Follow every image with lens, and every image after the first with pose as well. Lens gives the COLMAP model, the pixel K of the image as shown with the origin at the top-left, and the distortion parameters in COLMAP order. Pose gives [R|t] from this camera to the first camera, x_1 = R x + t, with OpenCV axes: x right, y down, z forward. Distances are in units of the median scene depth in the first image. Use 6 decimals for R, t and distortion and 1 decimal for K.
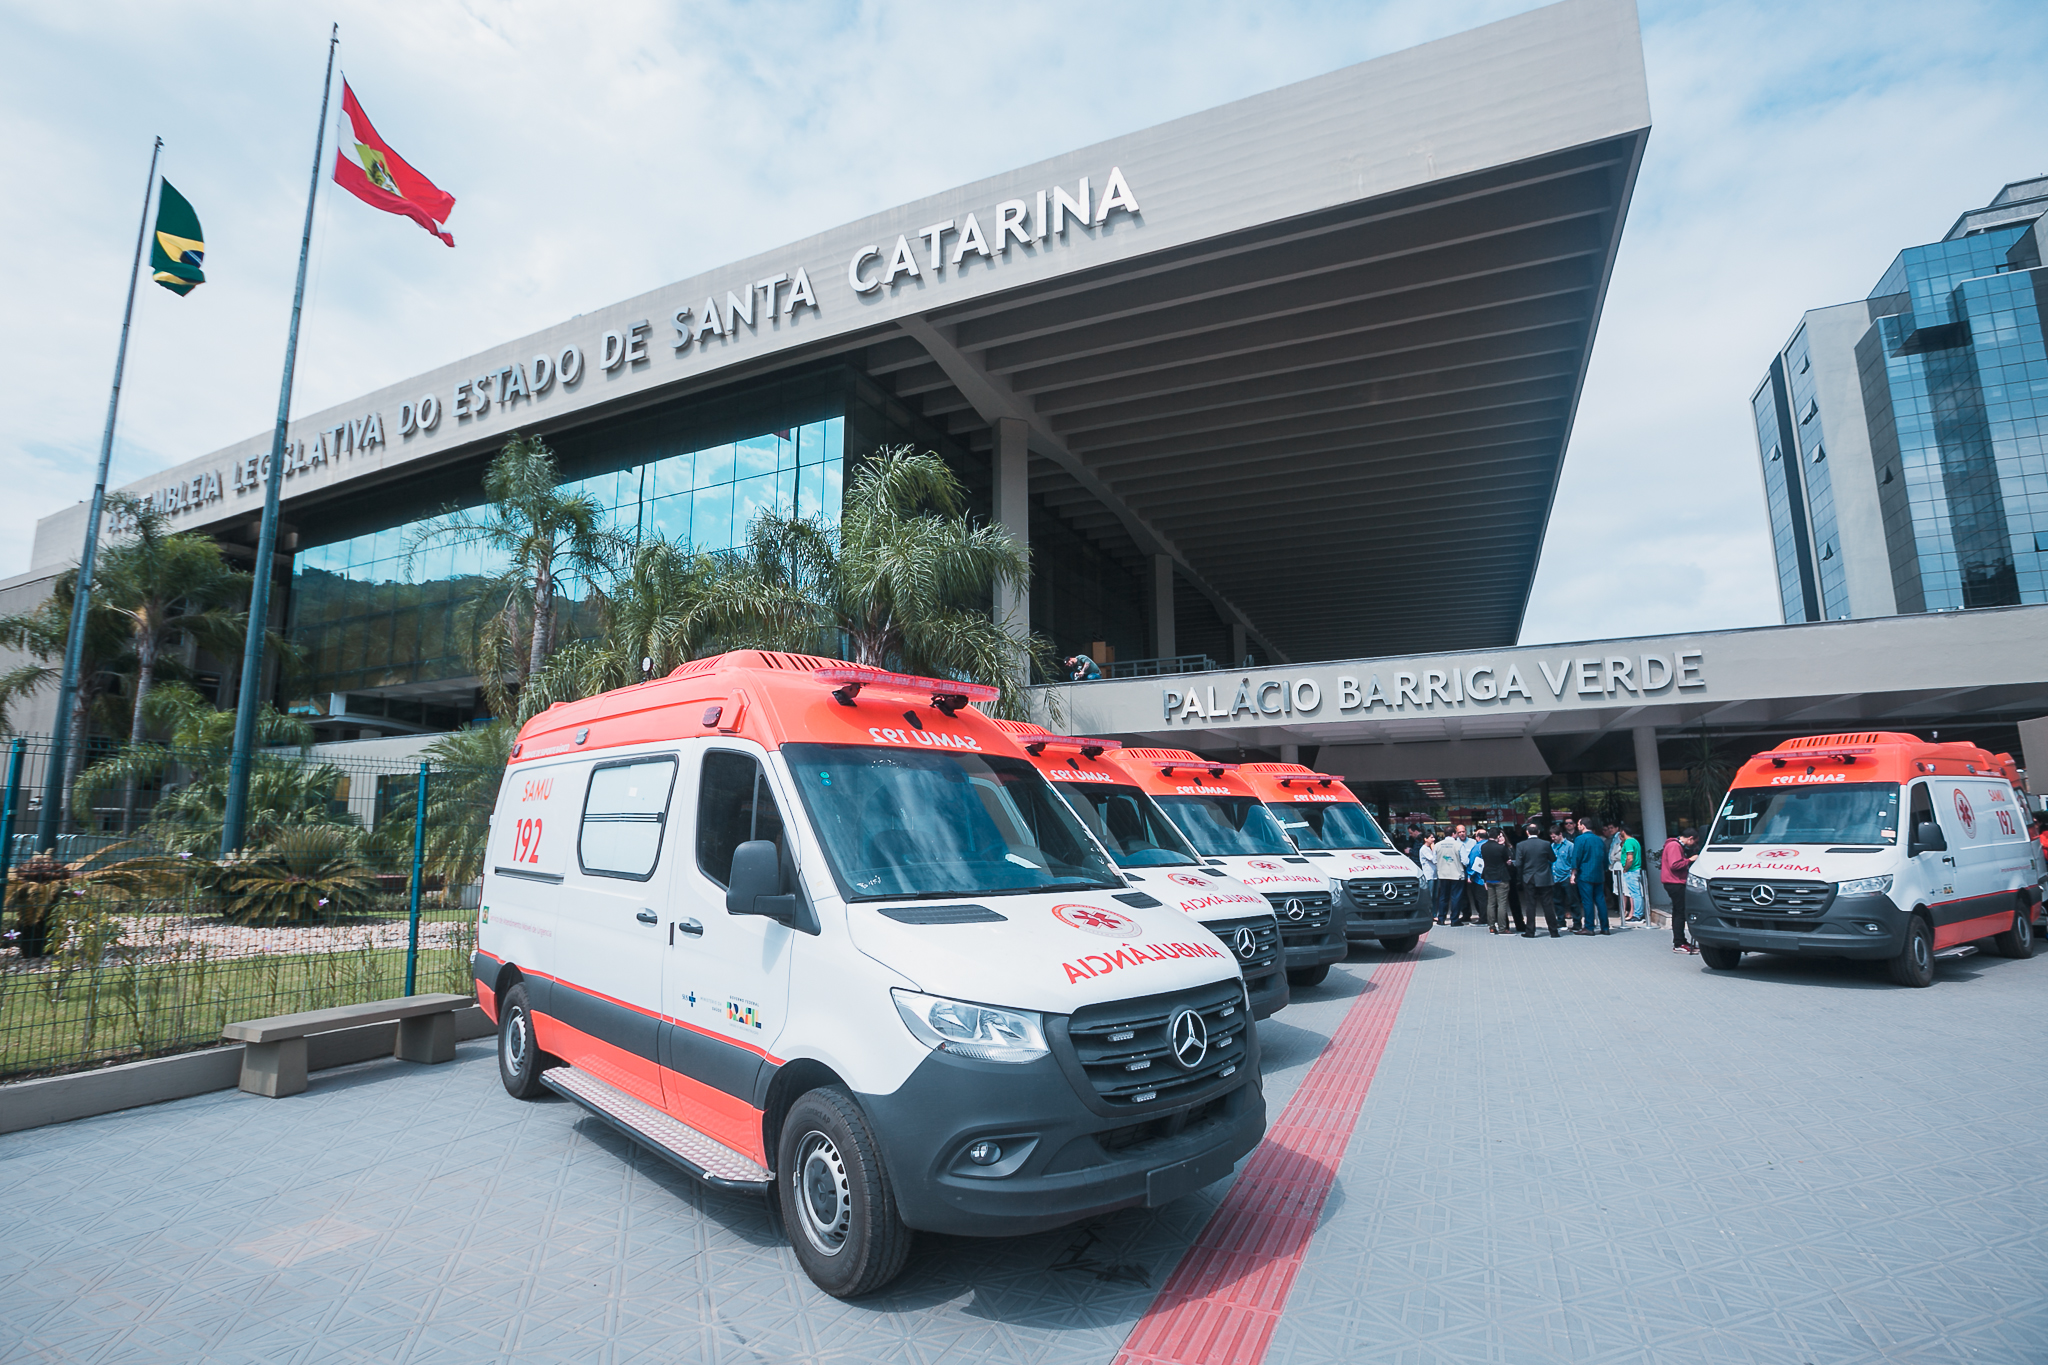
lens RADIAL K [[959.9, 0, 1020.8], [0, 959.9, 687.2], [0, 0, 1]] dist [-0.060229, 0.021995]
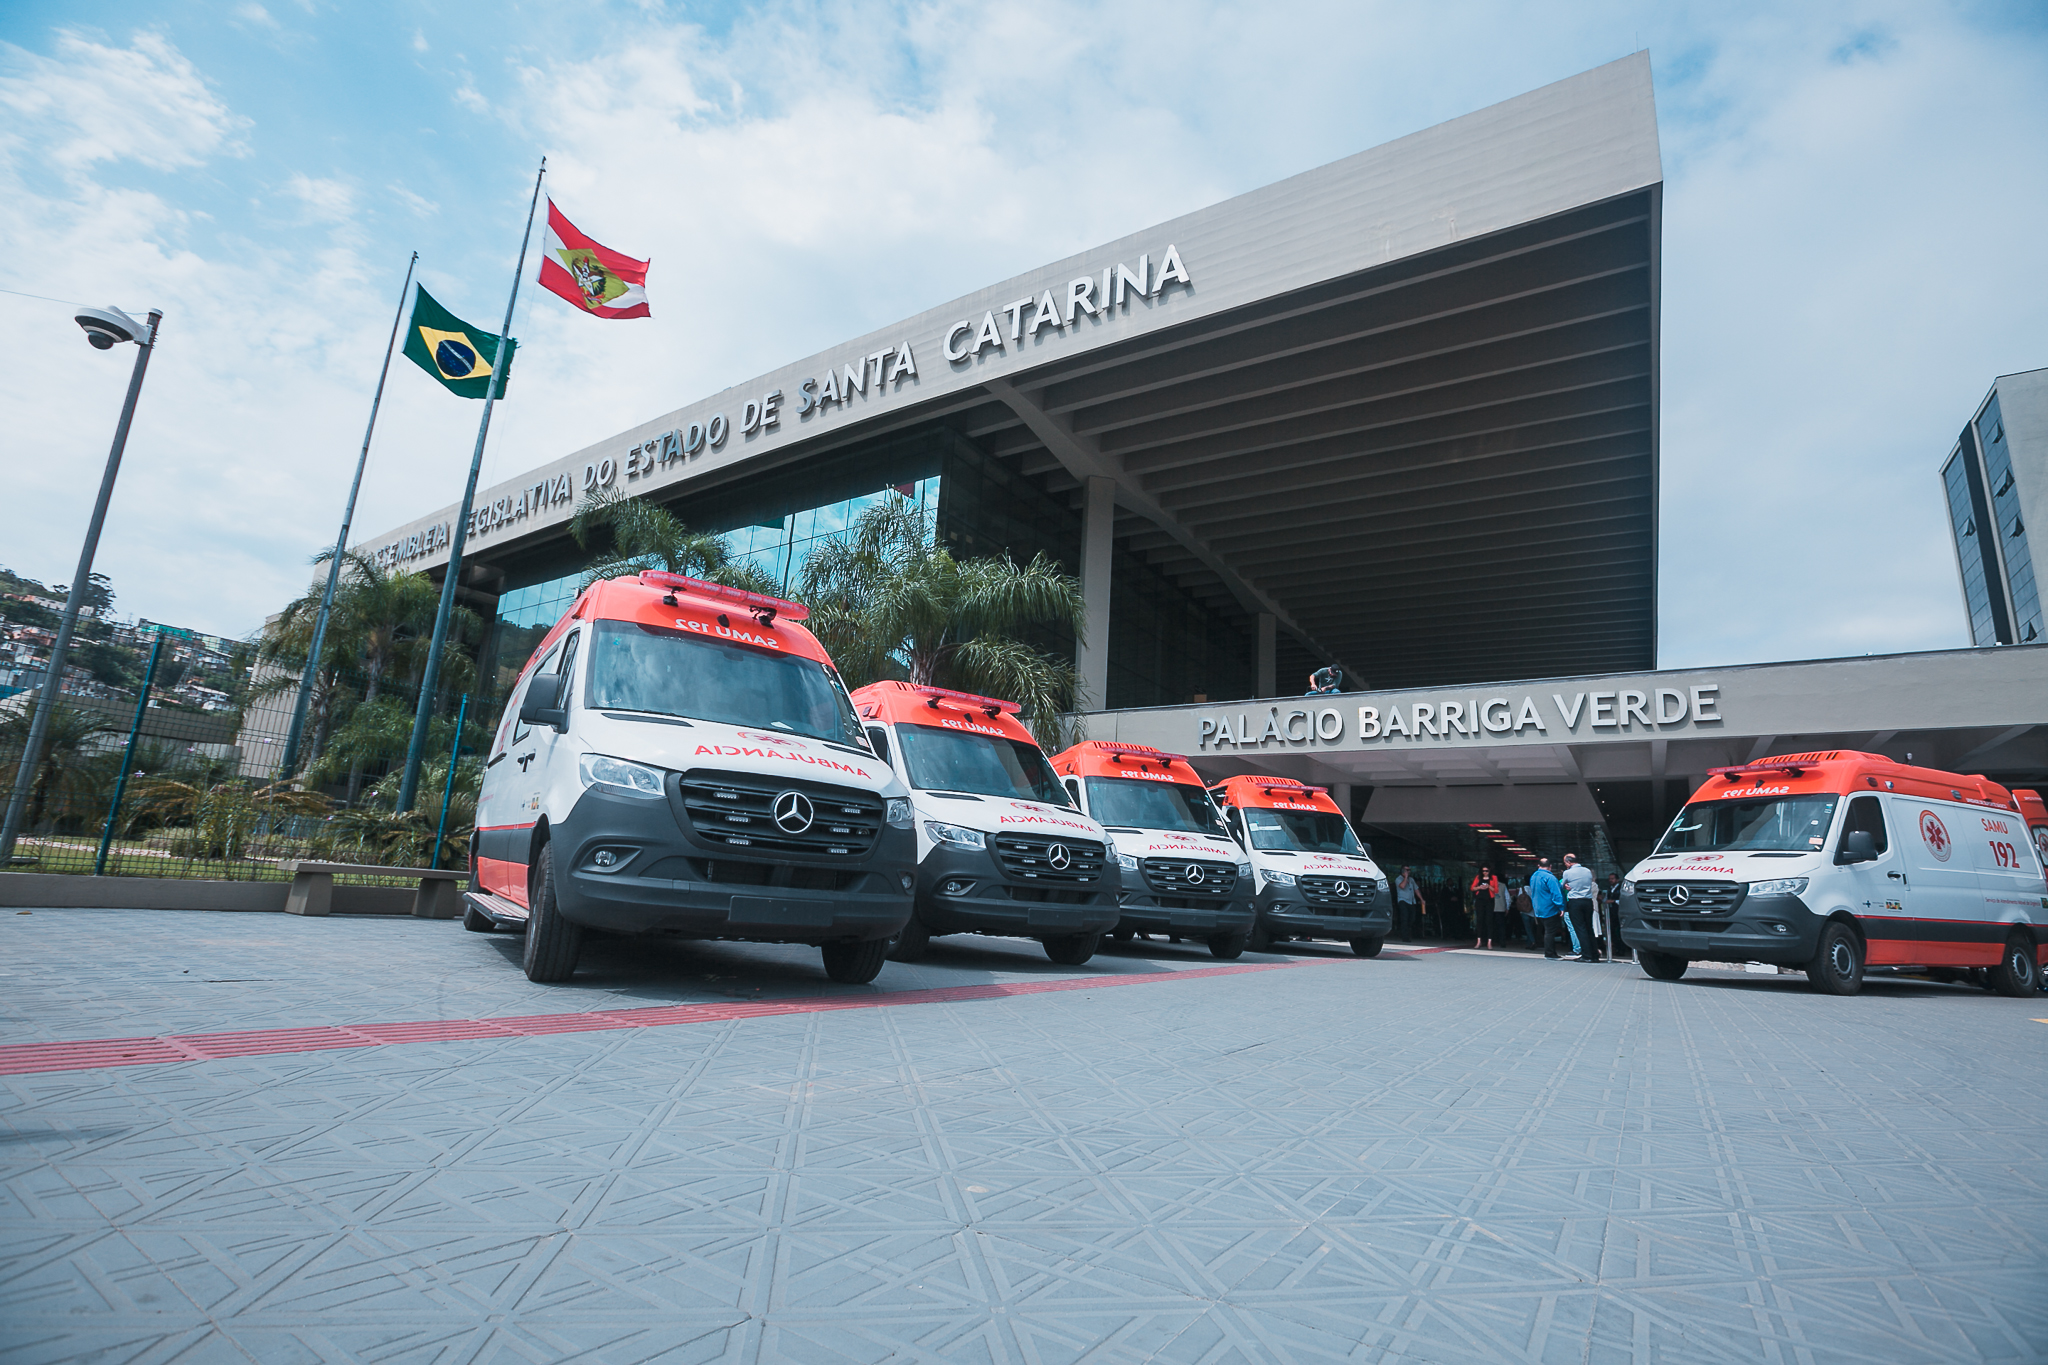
lens RADIAL K [[921.0, 0, 1024.0], [0, 921.0, 682.5], [0, 0, 1]] dist [-0.063590, 0.023552]
pose [[0.987851, 0.032542, -0.151961, 0.096375], [-0.043412, 0.996687, -0.068773, 0.037021], [0.149220, 0.074534, 0.985991, -0.031847]]
